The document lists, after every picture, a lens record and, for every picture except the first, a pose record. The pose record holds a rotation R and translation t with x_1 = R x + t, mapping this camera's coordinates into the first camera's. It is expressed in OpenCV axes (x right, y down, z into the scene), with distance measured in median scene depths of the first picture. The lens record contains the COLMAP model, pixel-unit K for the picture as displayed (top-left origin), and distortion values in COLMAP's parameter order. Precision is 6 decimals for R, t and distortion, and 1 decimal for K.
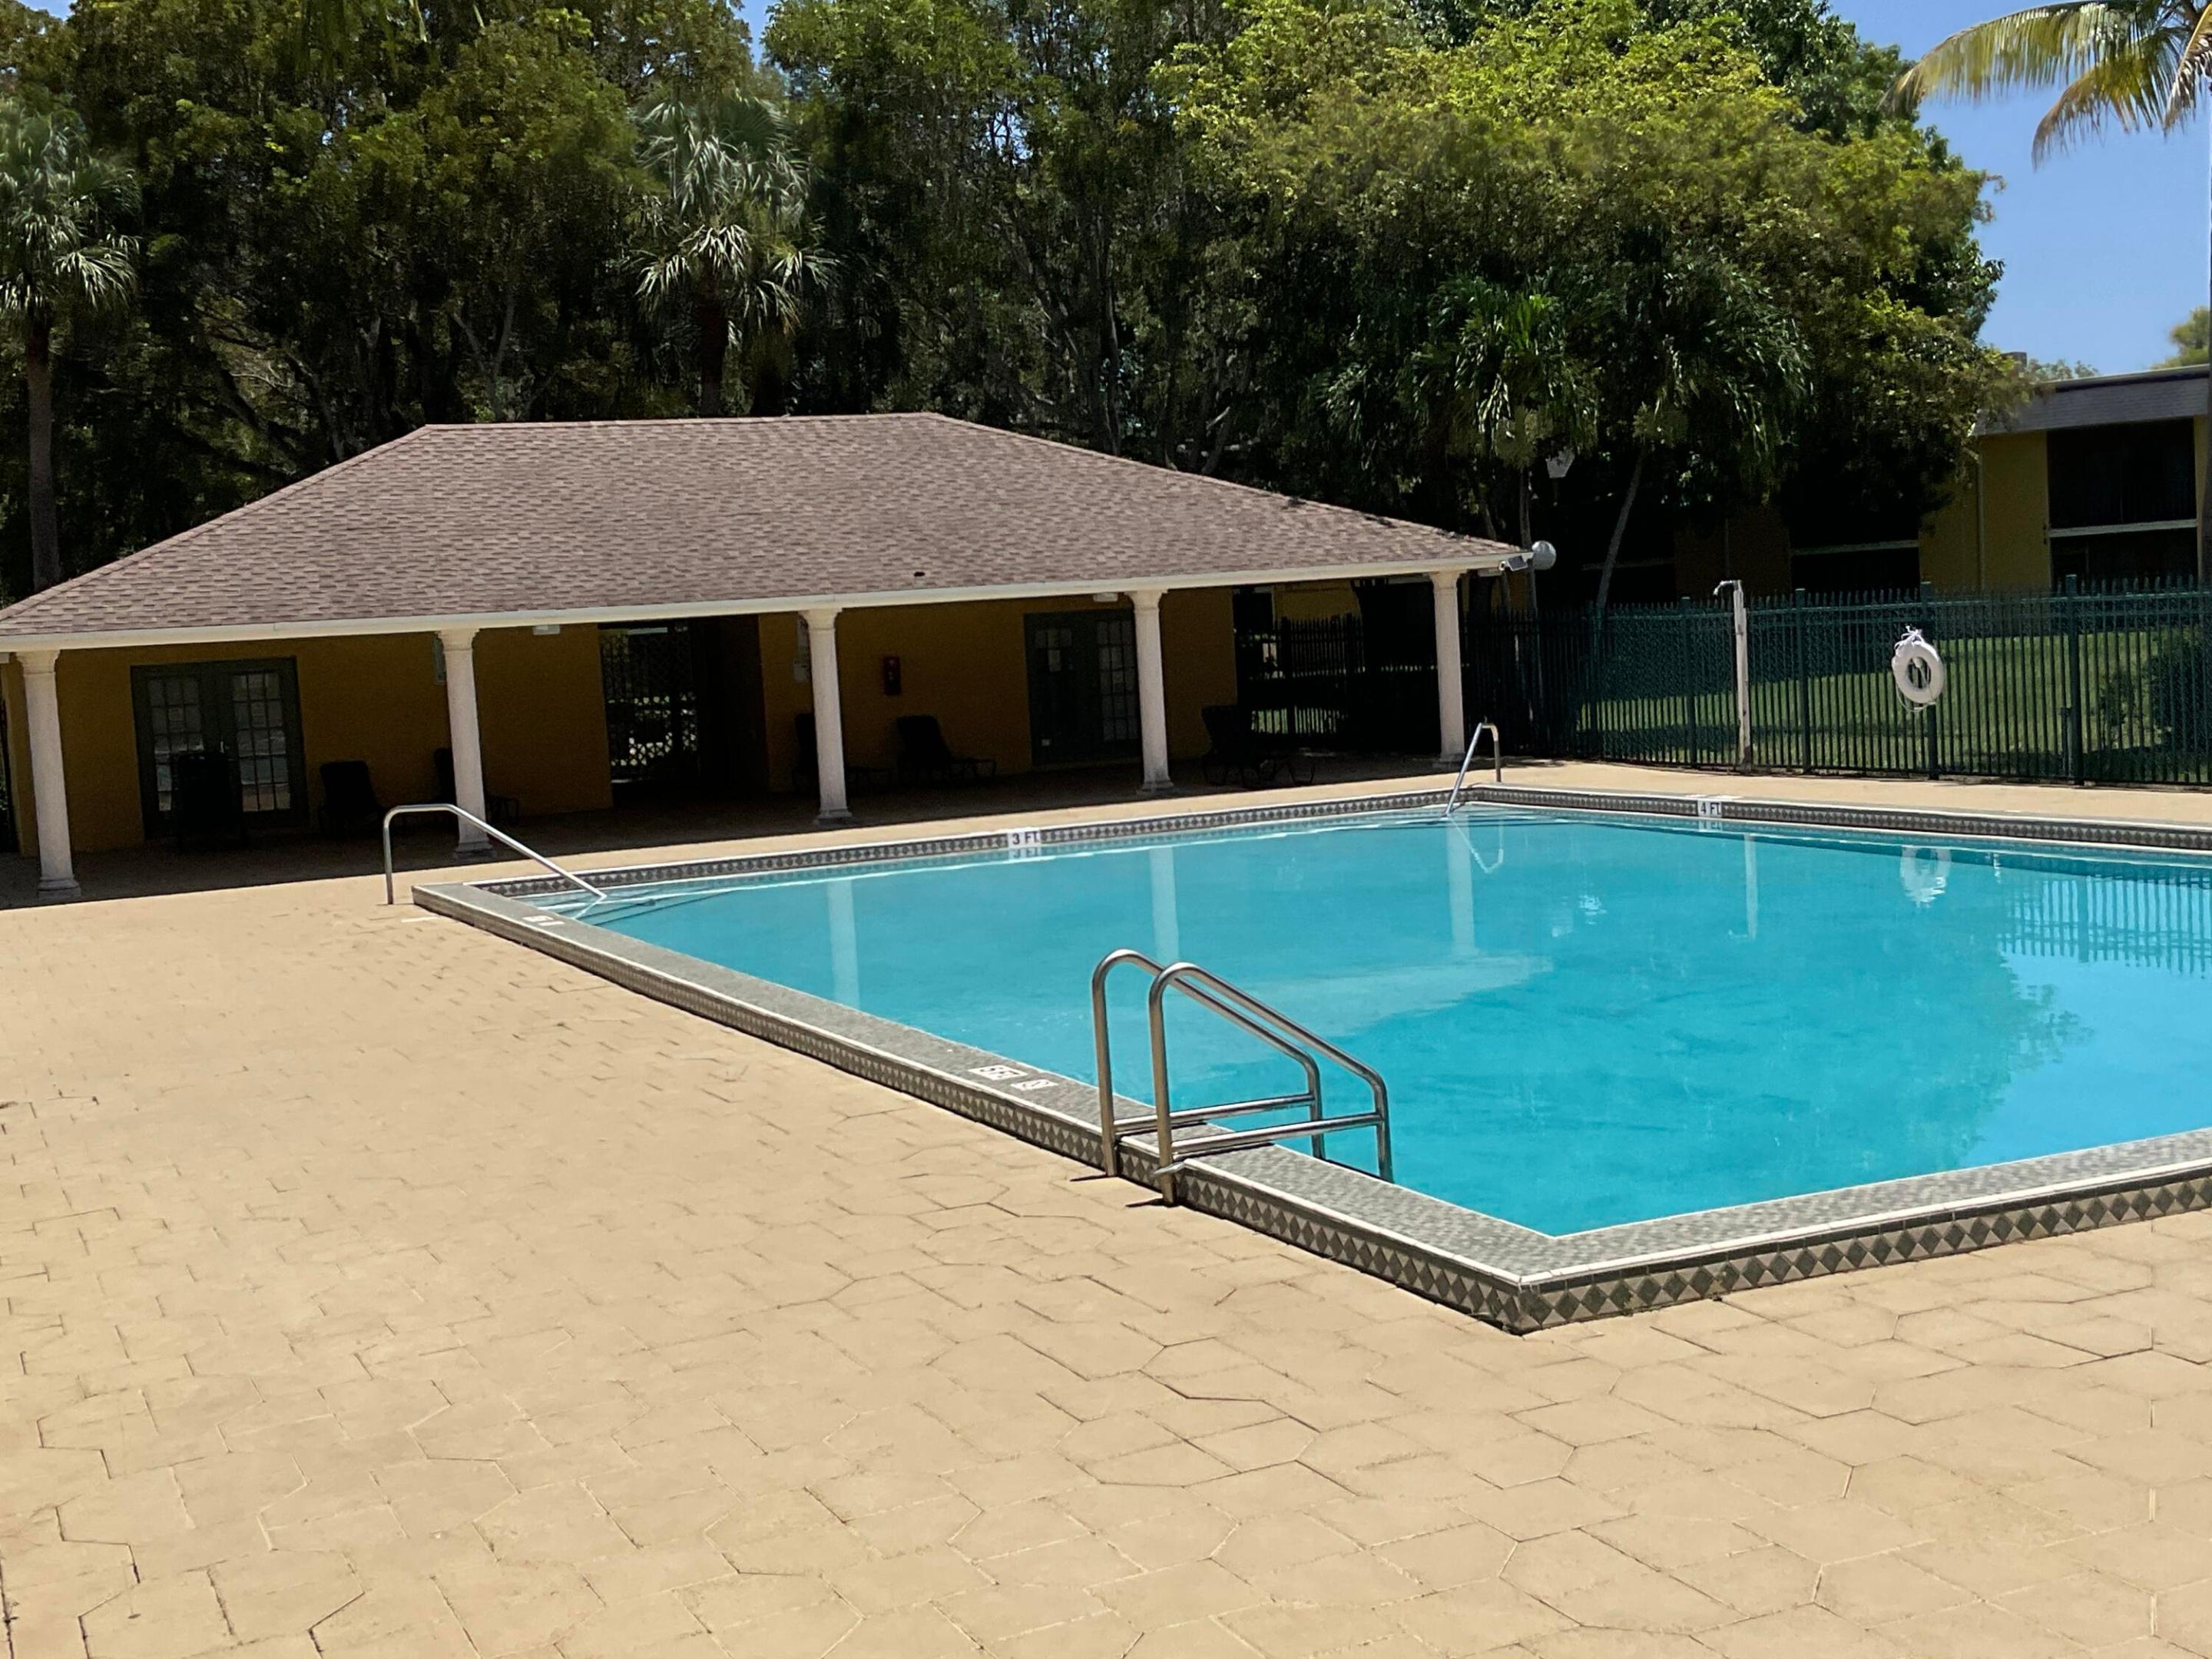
lens RADIAL K [[2728.9, 0, 1111.7], [0, 2728.9, 847.7], [0, 0, 1]] dist [0.139293, -0.313323]
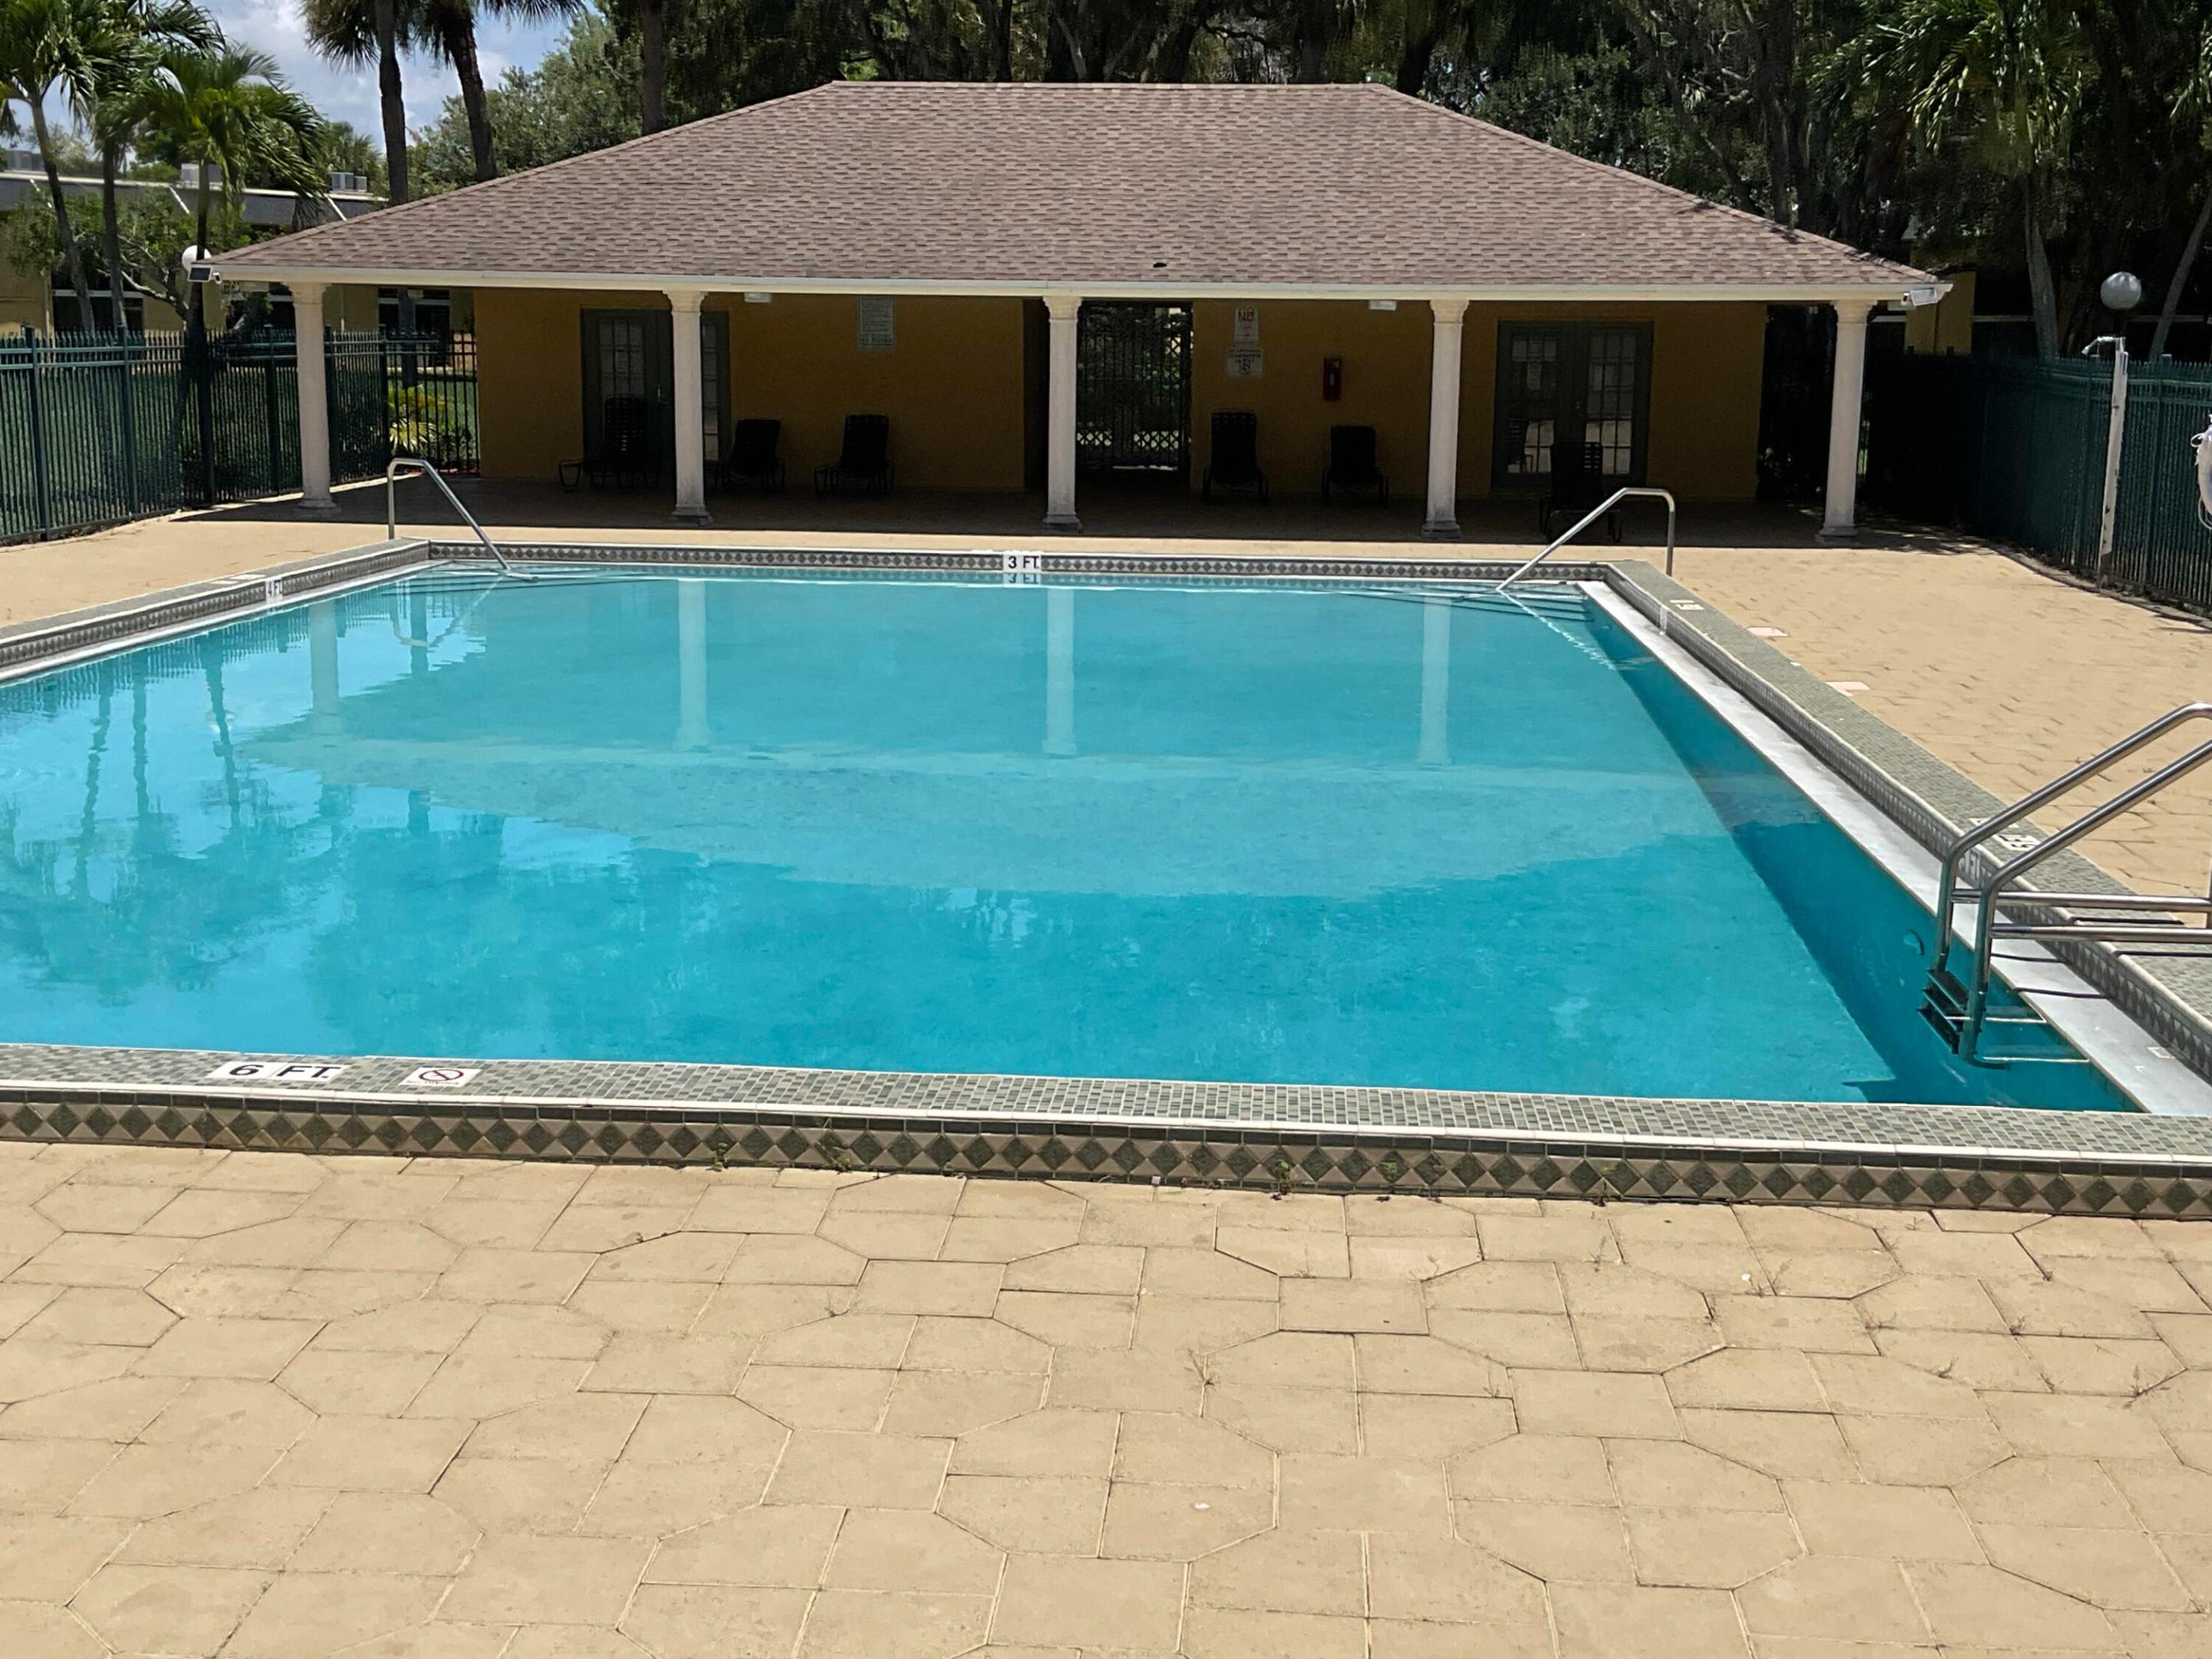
lens RADIAL K [[2752.1, 0, 1094.1], [0, 2752.1, 857.0], [0, 0, 1]] dist [0.130633, -0.274810]
pose [[0.877232, 0.160917, -0.452295, 0.395588], [-0.106266, 0.983865, 0.143934, -0.039081], [0.468158, -0.078200, 0.880178, 0.169485]]
